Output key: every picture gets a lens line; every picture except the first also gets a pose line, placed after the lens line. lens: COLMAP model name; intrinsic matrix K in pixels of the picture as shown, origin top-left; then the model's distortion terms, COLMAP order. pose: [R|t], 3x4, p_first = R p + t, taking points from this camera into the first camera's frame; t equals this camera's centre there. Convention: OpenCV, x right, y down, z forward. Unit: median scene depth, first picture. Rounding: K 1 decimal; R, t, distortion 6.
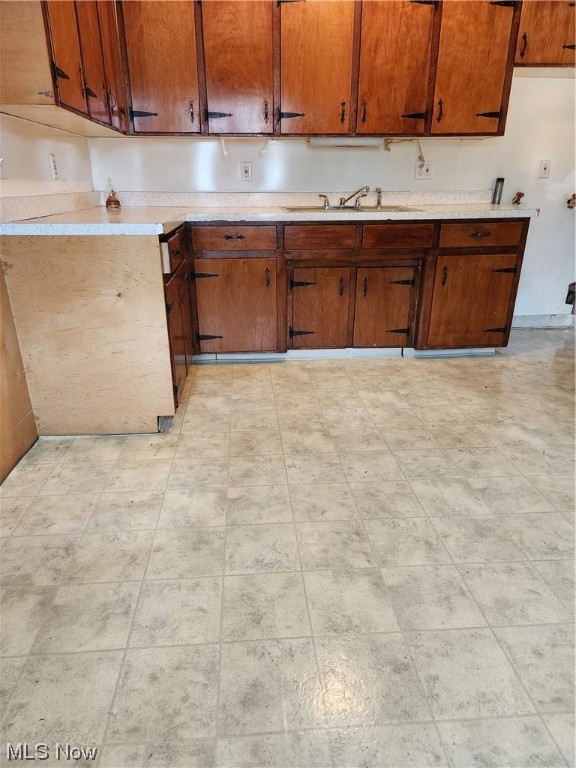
lens RADIAL K [[508.5, 0, 288.0], [0, 508.5, 384.0], [0, 0, 1]] dist [0.088162, -0.077247]
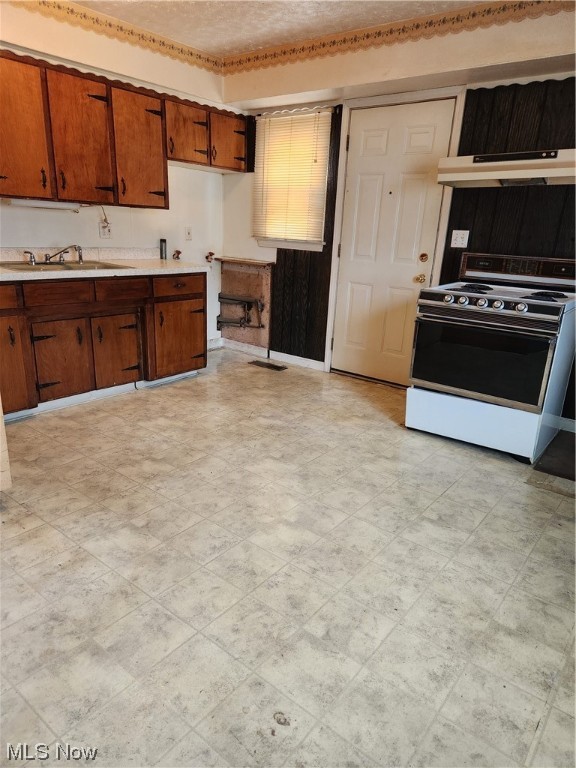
lens RADIAL K [[508.5, 0, 288.0], [0, 508.5, 384.0], [0, 0, 1]] dist [0.088162, -0.077247]
pose [[0.675693, -0.184686, 0.713673, -0.397013], [0.223662, 0.973835, 0.040252, -0.038053], [-0.702434, 0.132424, 0.699321, -0.056995]]
